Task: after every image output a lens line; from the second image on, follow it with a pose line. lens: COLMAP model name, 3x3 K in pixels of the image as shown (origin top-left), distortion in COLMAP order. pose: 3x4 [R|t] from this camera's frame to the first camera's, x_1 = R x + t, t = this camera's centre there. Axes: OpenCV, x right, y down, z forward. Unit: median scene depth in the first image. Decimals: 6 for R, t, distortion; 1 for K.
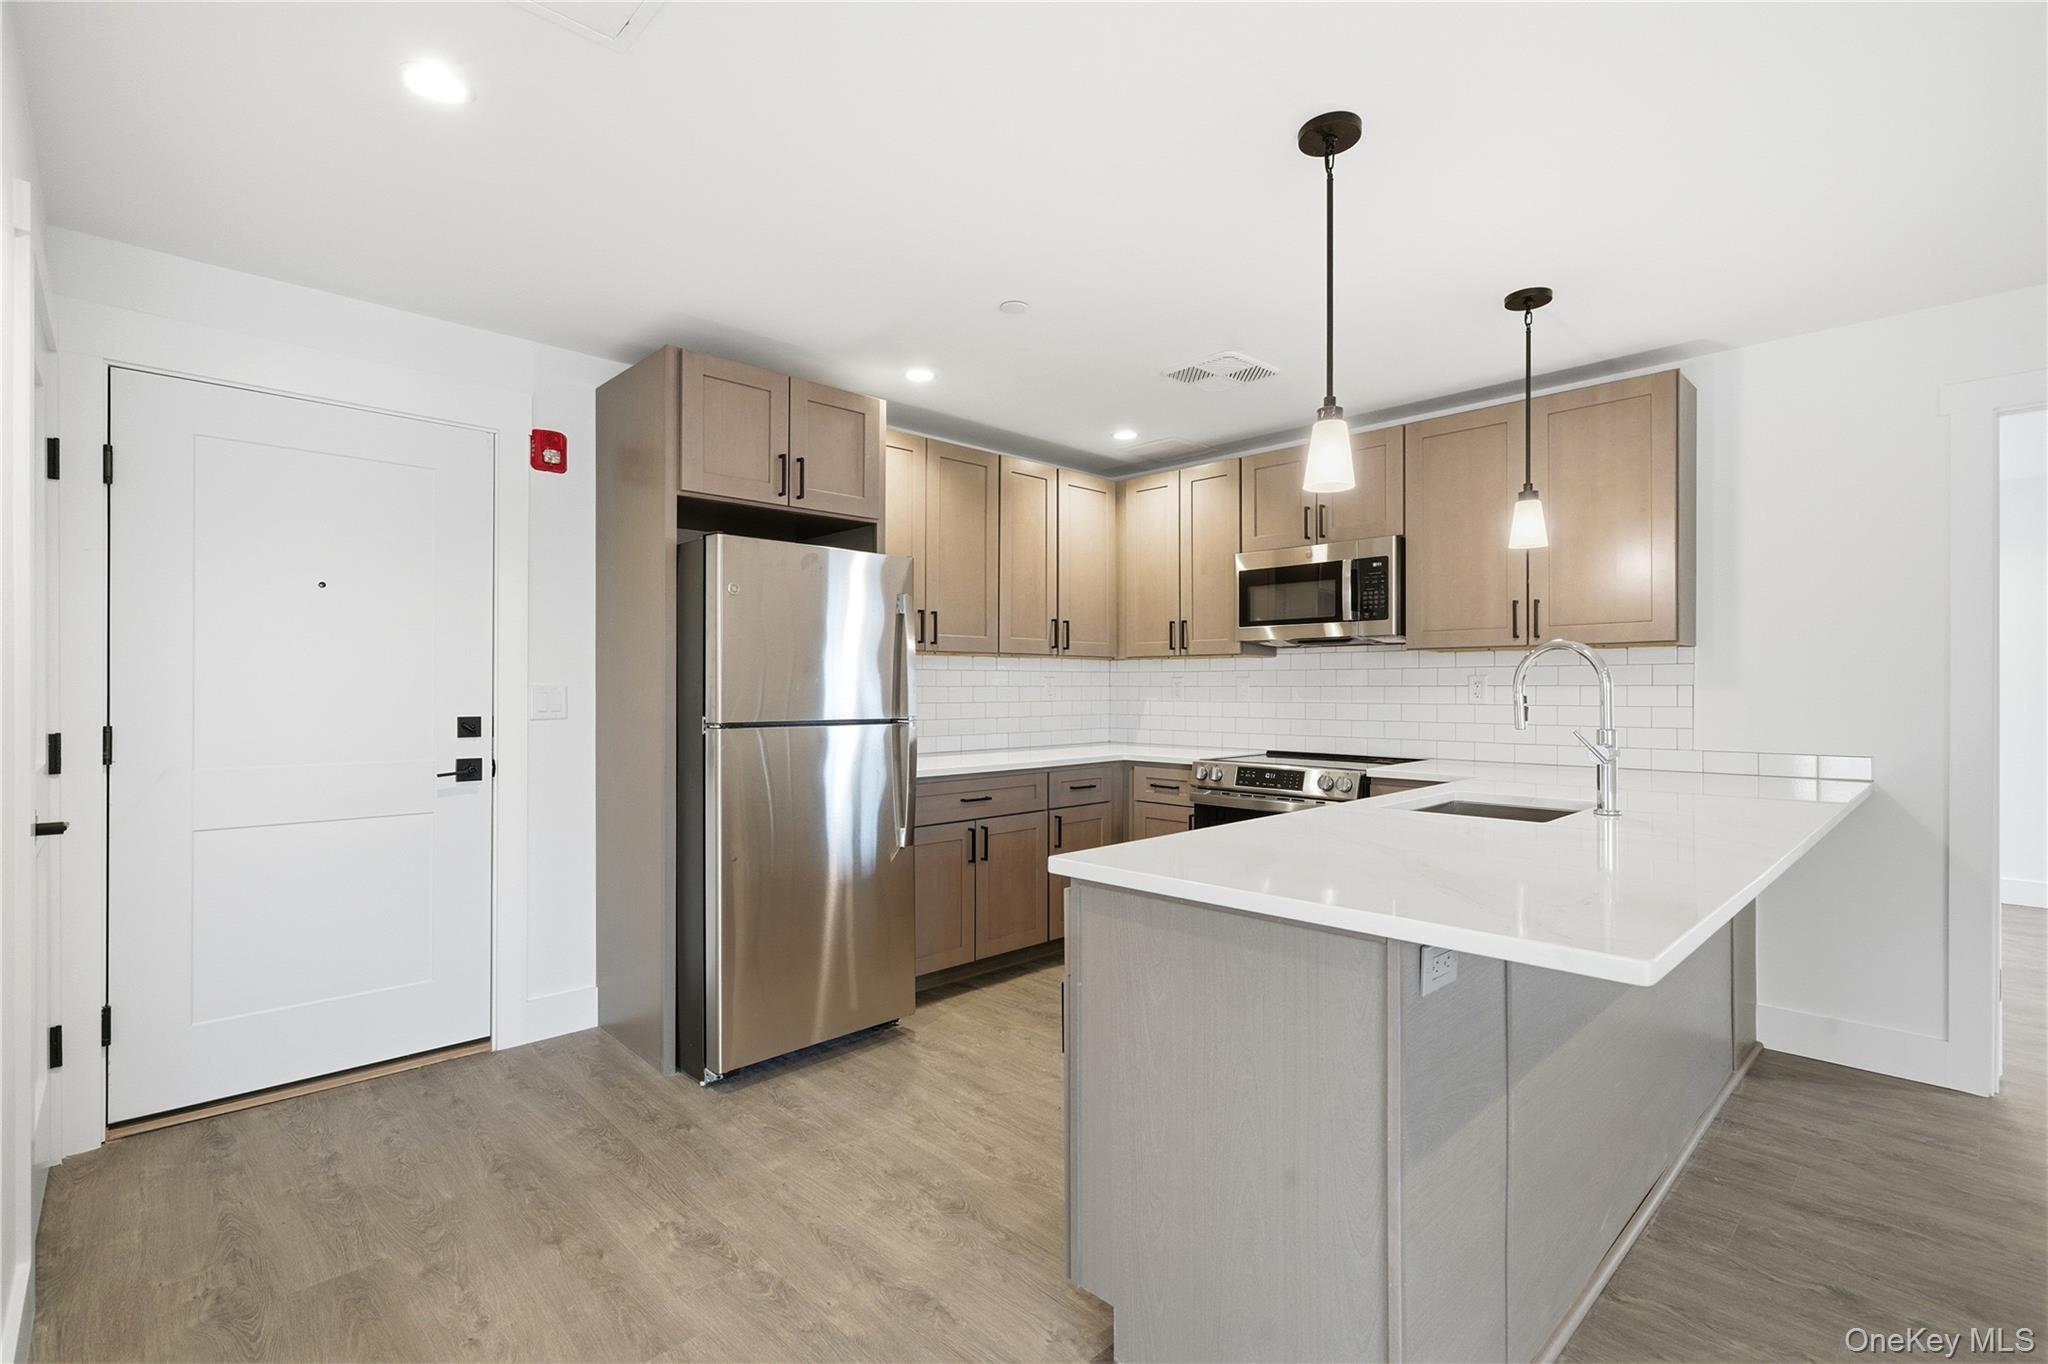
lens RADIAL K [[929.1, 0, 1033.2], [0, 929.1, 683.7], [0, 0, 1]] dist [0.014877, -0.000030]
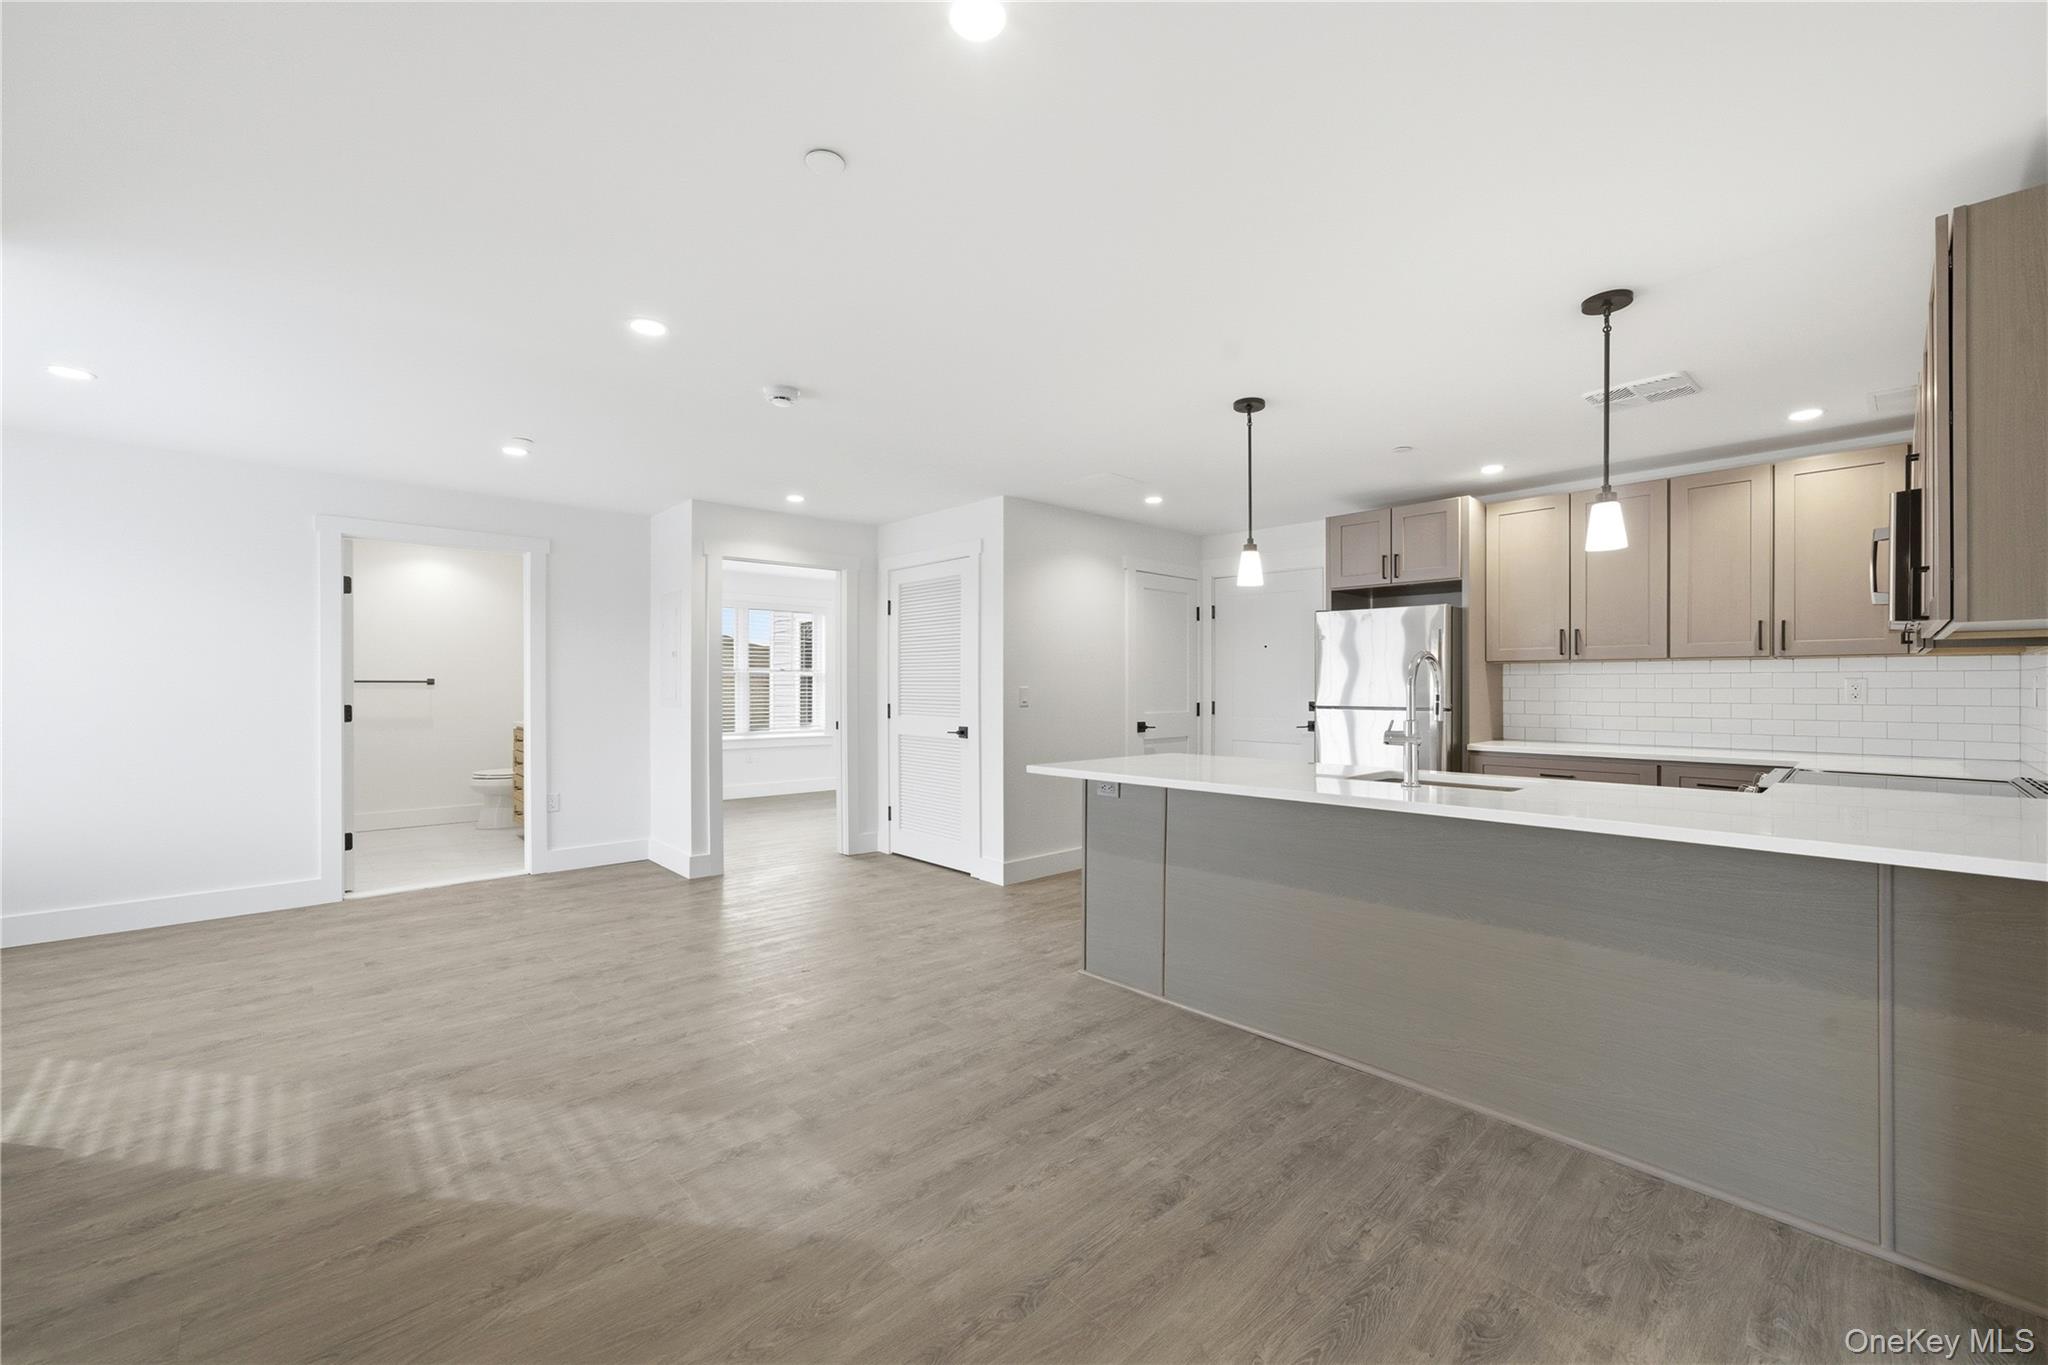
lens RADIAL K [[806.8, 0, 1026.8], [0, 806.8, 687.6], [0, 0, 1]] dist [-0.022731, 0.006212]
pose [[-0.018490, 0.000231, -0.999829, 1.193812], [-0.000674, 1.000000, 0.000244, 0.002192], [0.999829, 0.000678, -0.018489, 0.340918]]
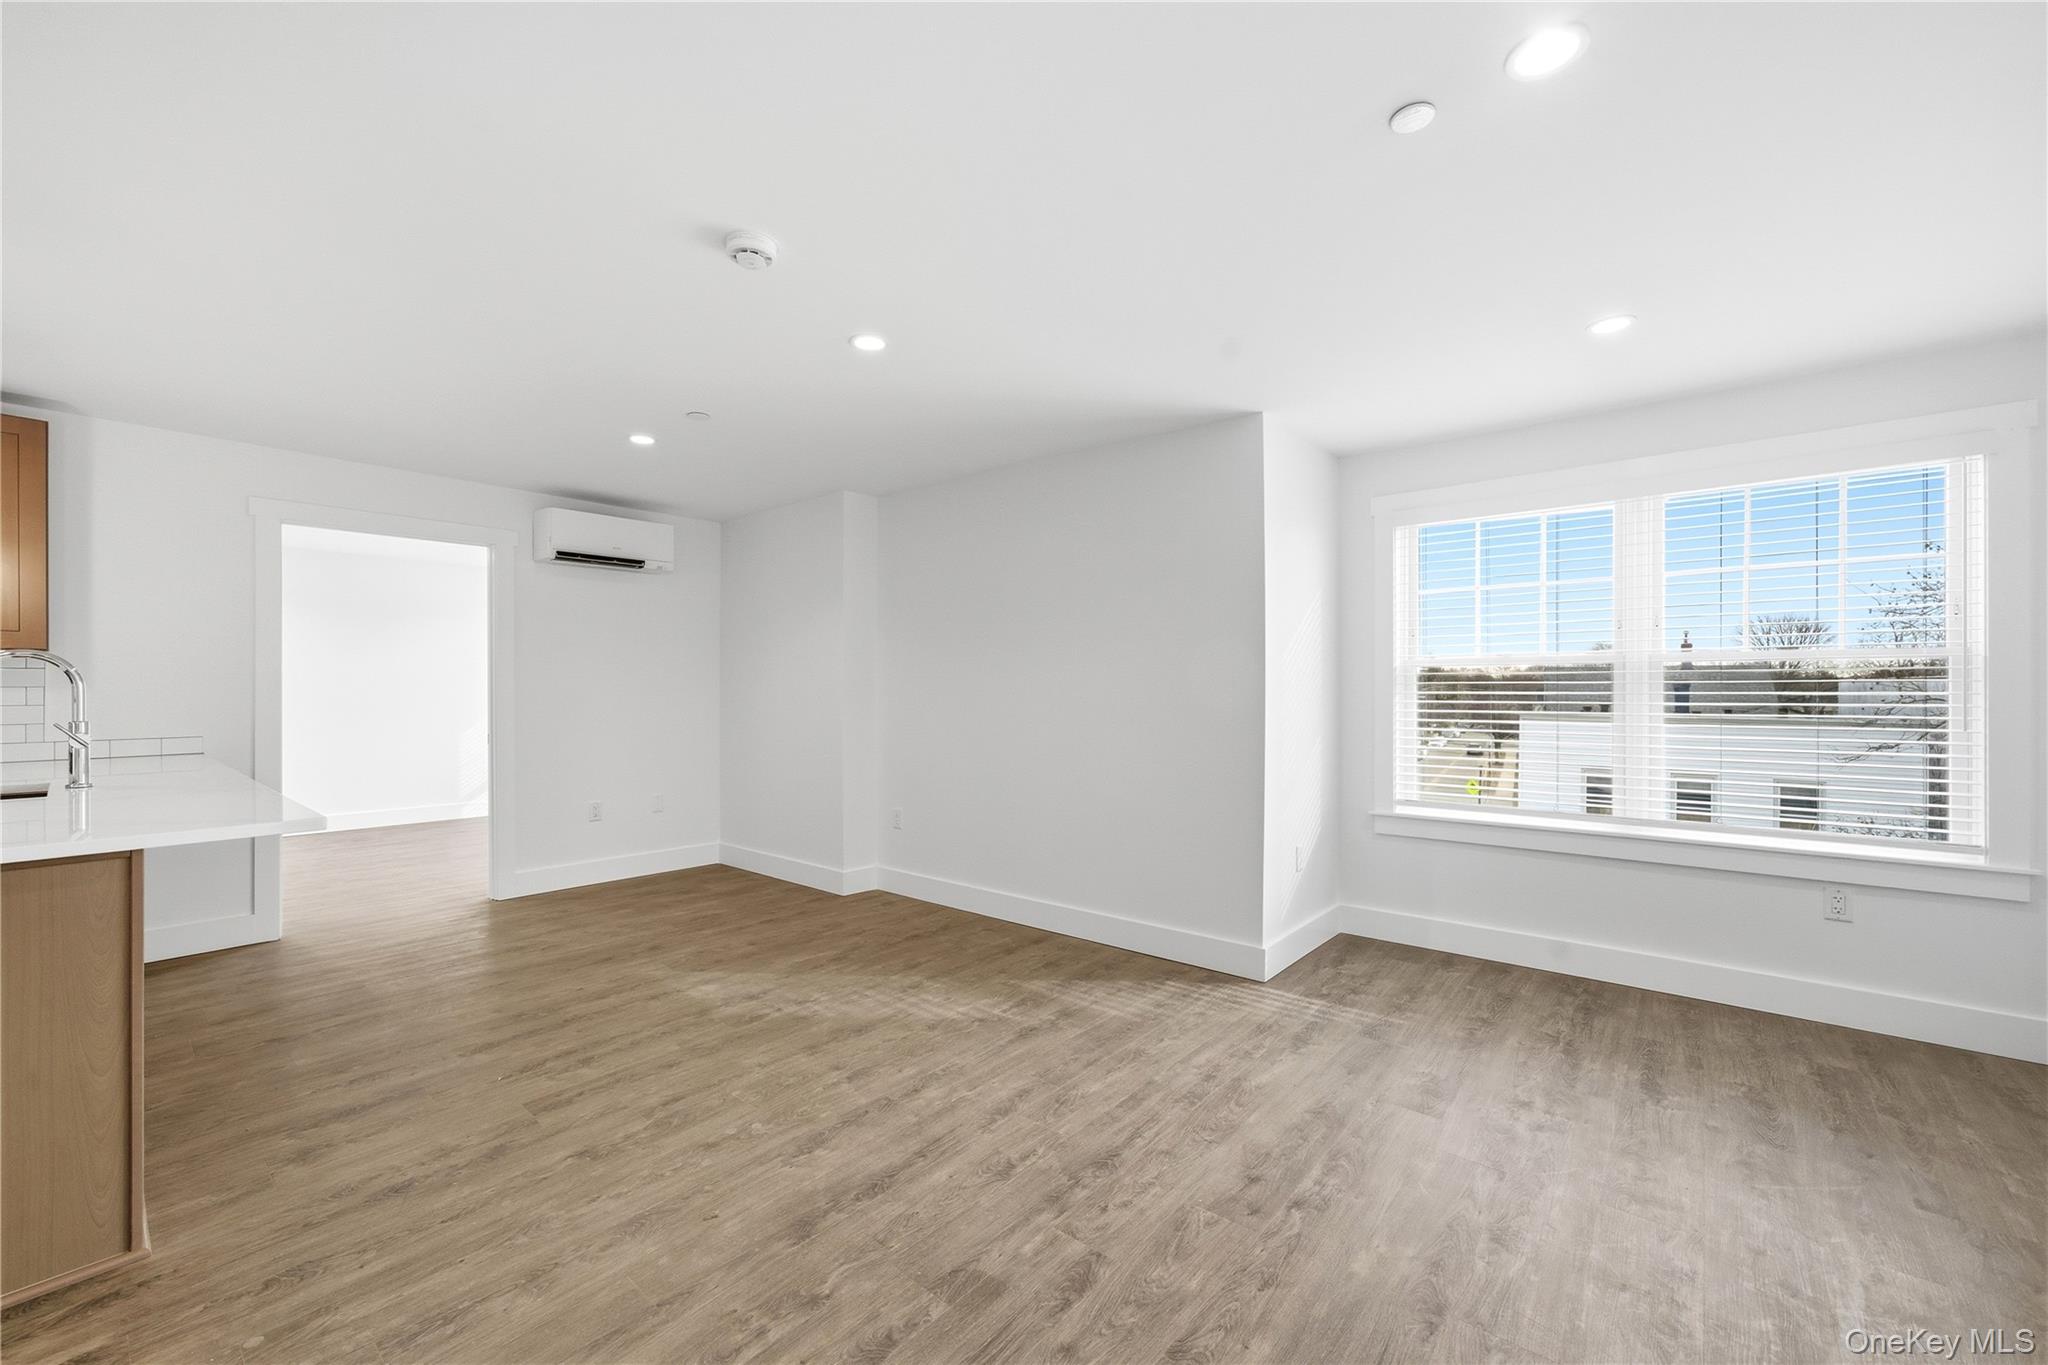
lens RADIAL K [[806.8, 0, 1026.8], [0, 806.8, 687.6], [0, 0, 1]] dist [-0.022731, 0.006212]
pose [[-0.099201, 0.004096, 0.995059, -0.414827], [-0.007907, 0.999957, -0.004904, 0.000692], [-0.995036, -0.008355, -0.099164, -0.124051]]
